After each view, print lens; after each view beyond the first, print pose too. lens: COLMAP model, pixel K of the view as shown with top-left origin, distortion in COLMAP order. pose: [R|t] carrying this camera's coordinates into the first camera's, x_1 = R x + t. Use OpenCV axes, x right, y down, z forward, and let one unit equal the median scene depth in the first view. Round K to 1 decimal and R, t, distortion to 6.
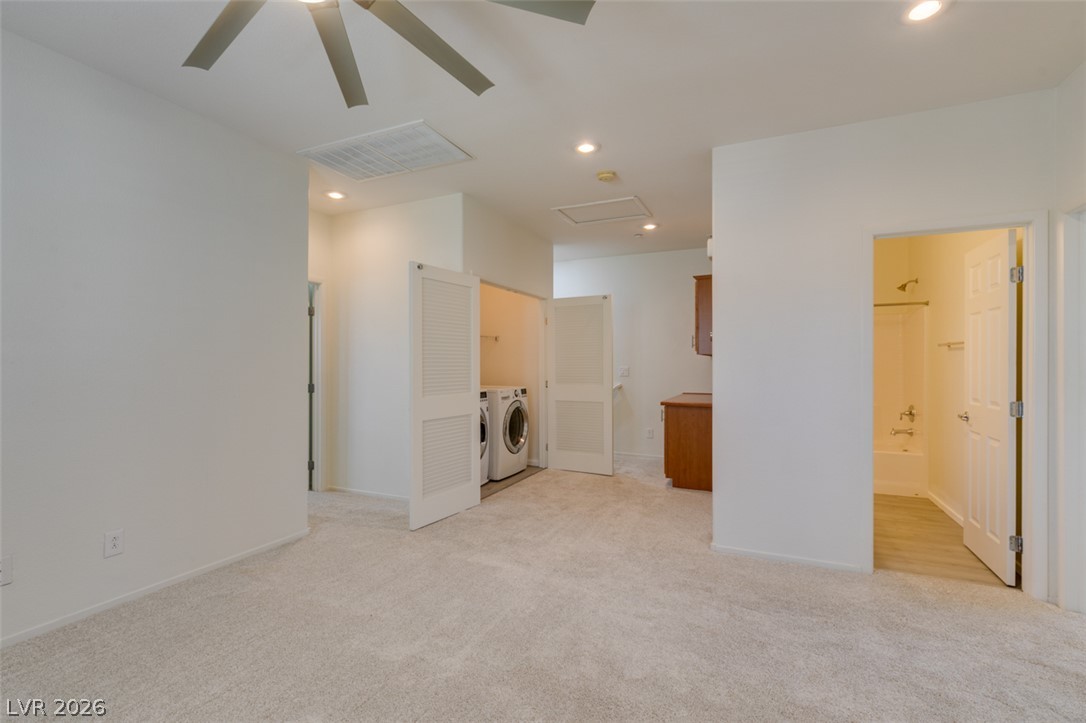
lens RADIAL K [[488.3, 0, 542.4], [0, 488.3, 367.0], [0, 0, 1]] dist [-0.001581, -0.000910]
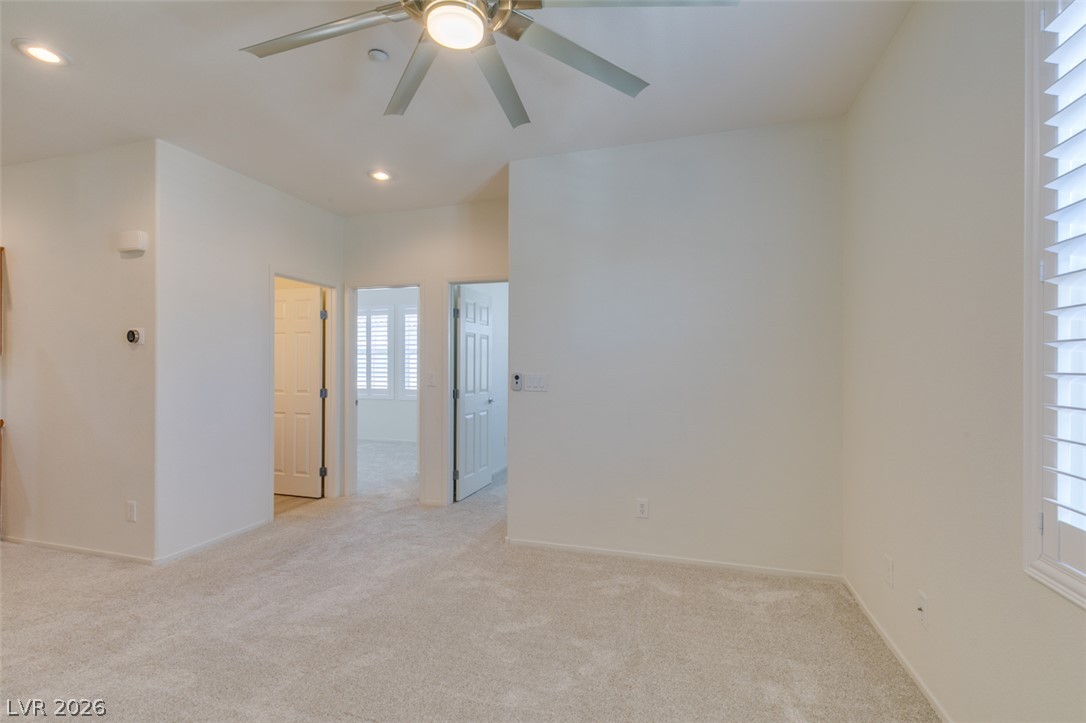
lens RADIAL K [[484.1, 0, 541.0], [0, 484.1, 362.1], [0, 0, 1]] dist [0.002564, -0.000160]
pose [[-0.157559, 0.014016, 0.987410, -0.862526], [0.012562, 0.999847, -0.012188, 0.009863], [-0.987430, 0.010483, -0.157711, 0.526828]]
